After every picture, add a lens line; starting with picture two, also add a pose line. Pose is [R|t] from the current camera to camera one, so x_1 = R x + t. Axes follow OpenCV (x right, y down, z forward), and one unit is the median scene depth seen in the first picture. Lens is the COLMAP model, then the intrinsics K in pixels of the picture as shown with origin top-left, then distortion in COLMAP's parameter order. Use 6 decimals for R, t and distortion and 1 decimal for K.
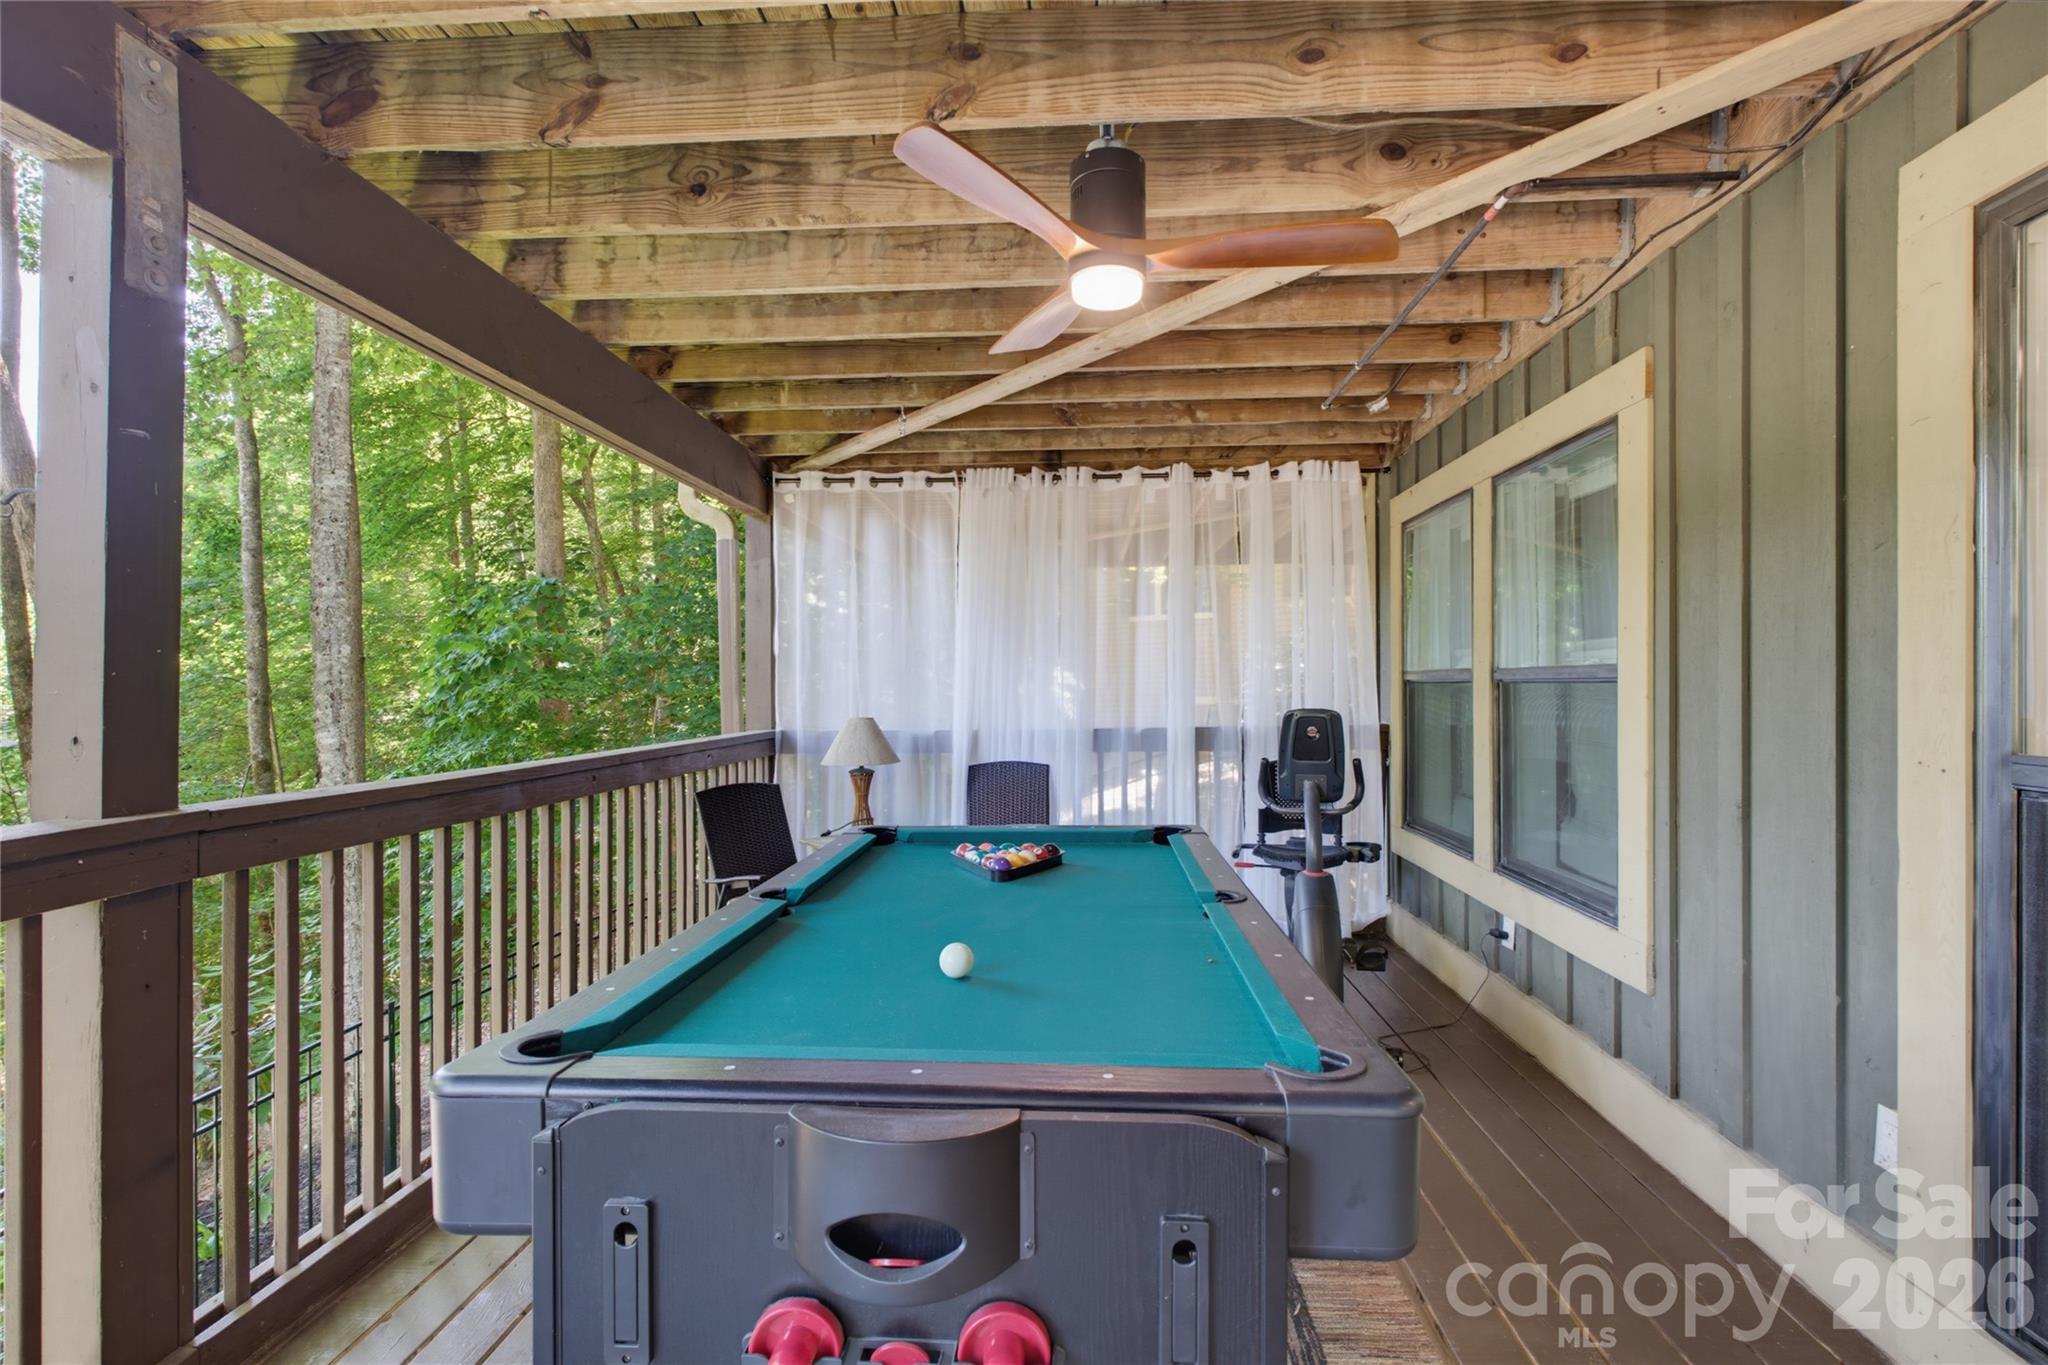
lens RADIAL K [[971.8, 0, 1029.8], [0, 971.8, 690.5], [0, 0, 1]] dist [-0.012885, 0.002056]
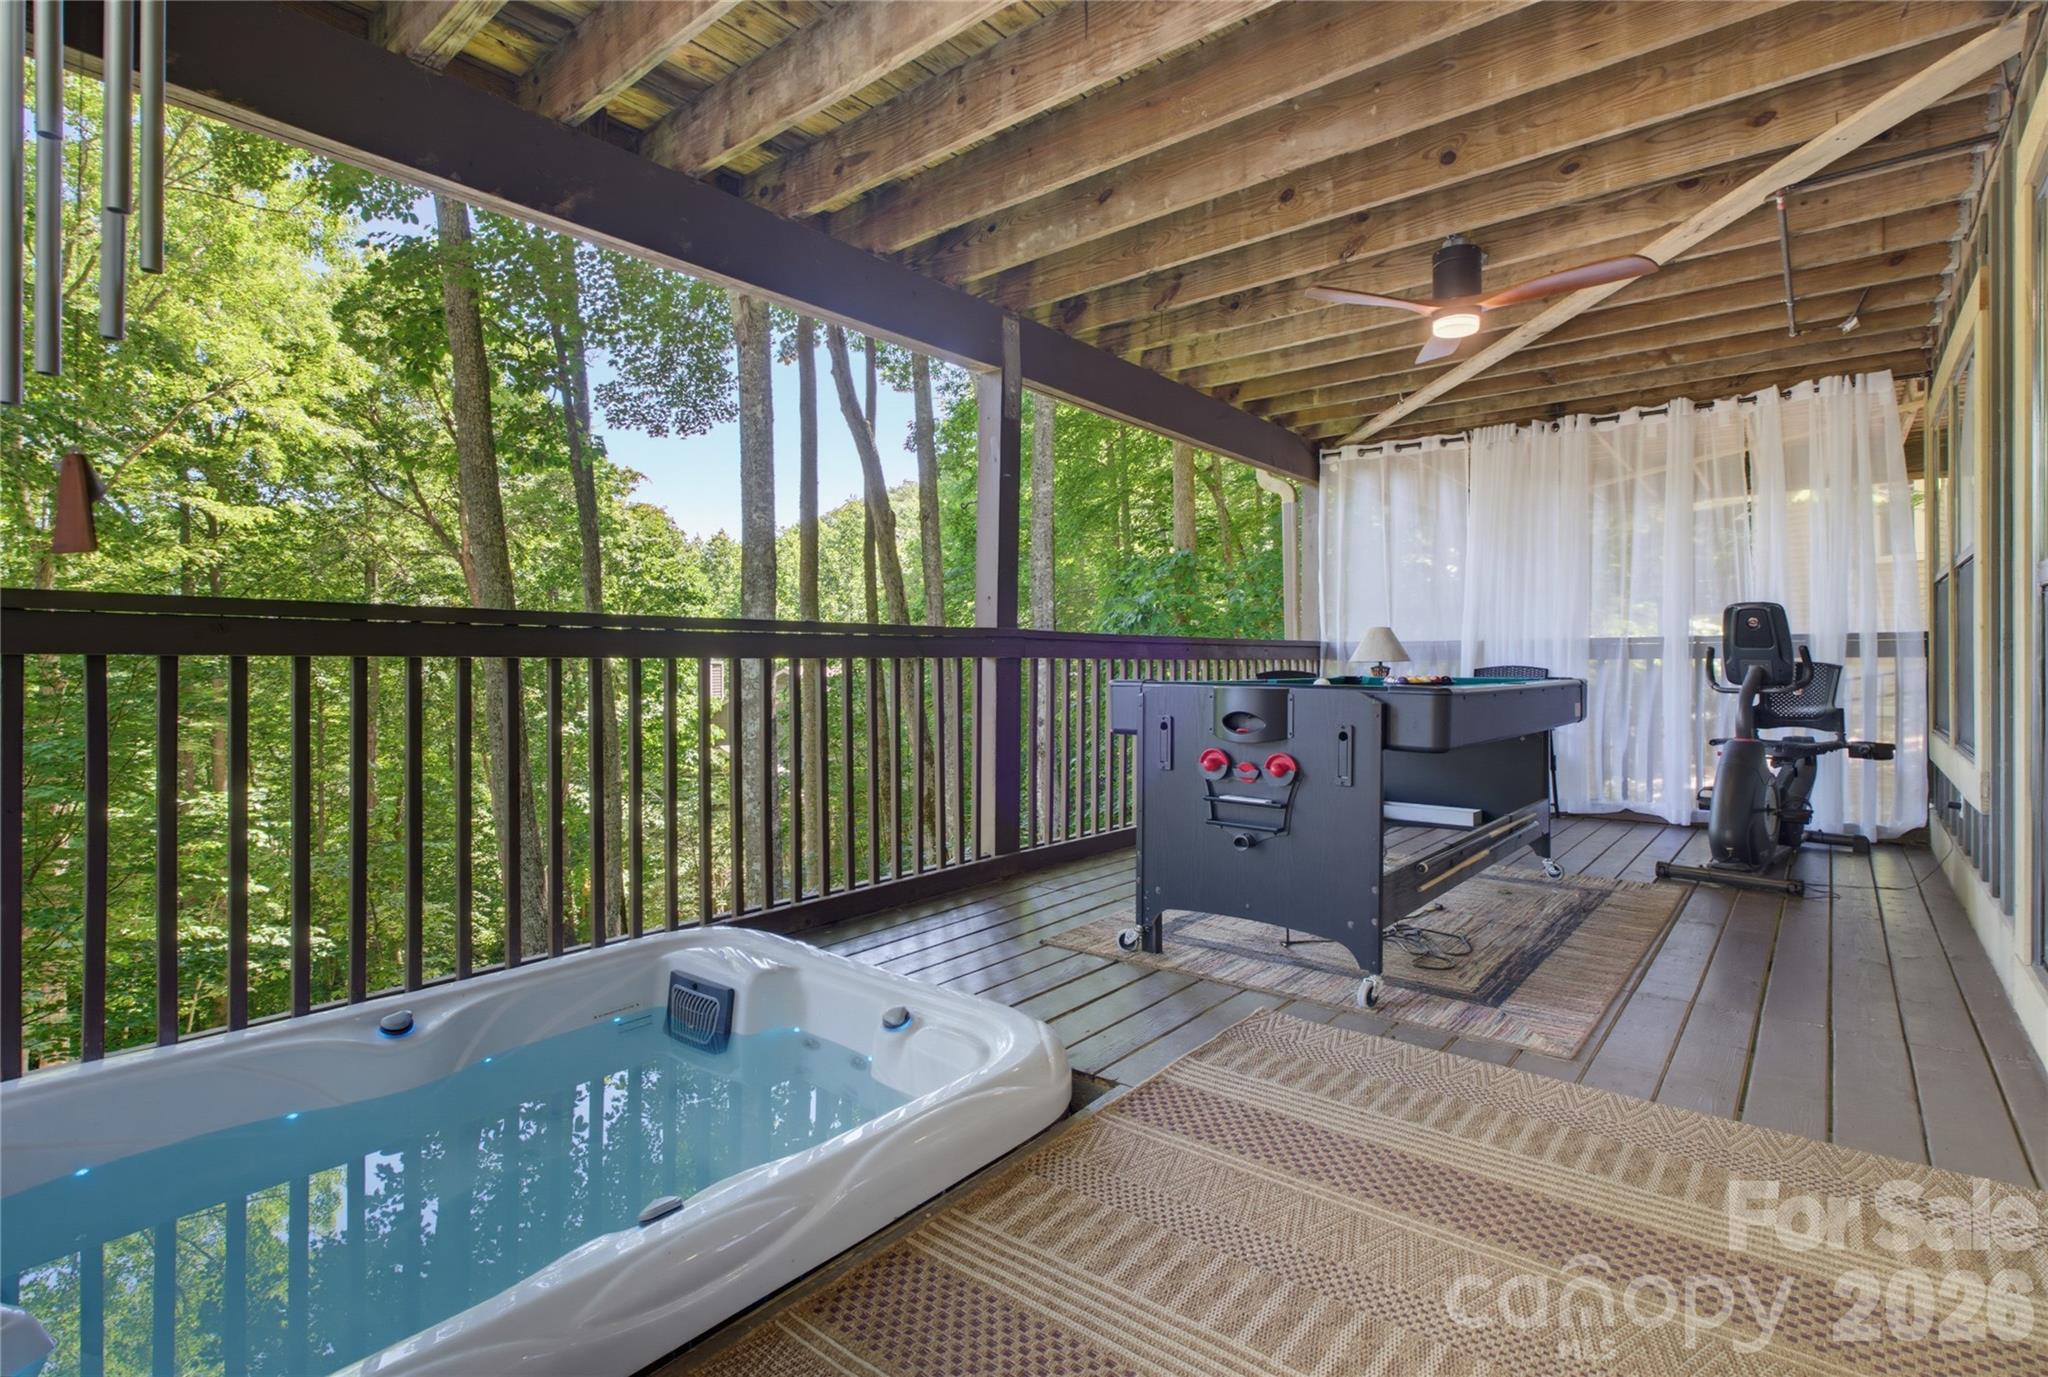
lens RADIAL K [[971.8, 0, 1020.9], [0, 971.8, 680.0], [0, 0, 1]] dist [-0.012885, 0.002056]
pose [[0.806016, 0.017480, -0.591635, 0.208327], [-0.006550, 0.999766, 0.020615, 0.072701], [0.591857, -0.012741, 0.805942, -0.351741]]
